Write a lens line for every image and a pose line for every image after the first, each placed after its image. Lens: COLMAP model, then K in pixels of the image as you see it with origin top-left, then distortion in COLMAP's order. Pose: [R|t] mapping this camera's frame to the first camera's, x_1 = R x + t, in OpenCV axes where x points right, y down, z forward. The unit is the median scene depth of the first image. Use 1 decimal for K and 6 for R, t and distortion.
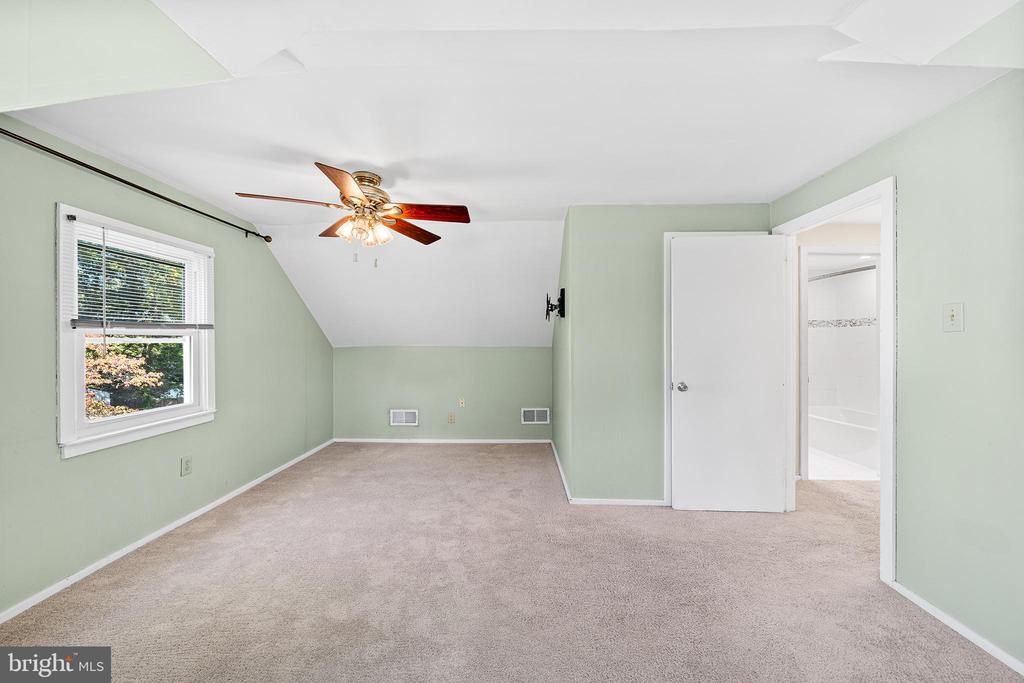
lens RADIAL K [[382.8, 0, 512.0], [0, 382.8, 341.5], [0, 0, 1]] dist [-0.000172, -0.000006]
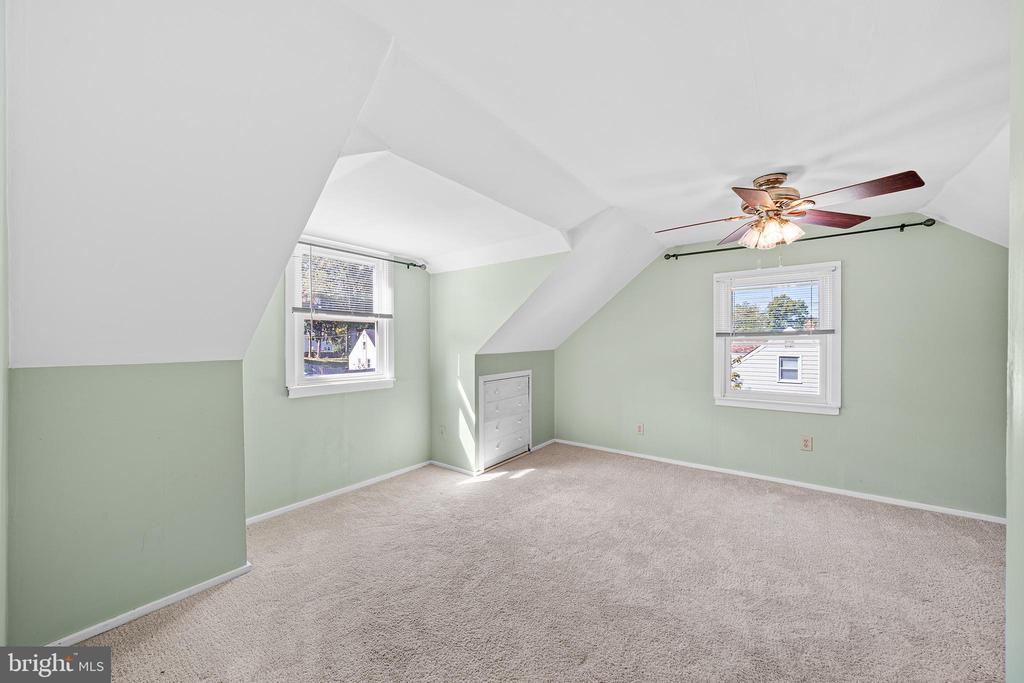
lens RADIAL K [[382.8, 0, 512.0], [0, 382.8, 341.5], [0, 0, 1]] dist [-0.000172, -0.000006]
pose [[-0.579680, 0.003851, -0.814835, 0.674805], [-0.001107, 0.999984, 0.005514, -0.014955], [0.814844, 0.004098, -0.579666, 0.864387]]
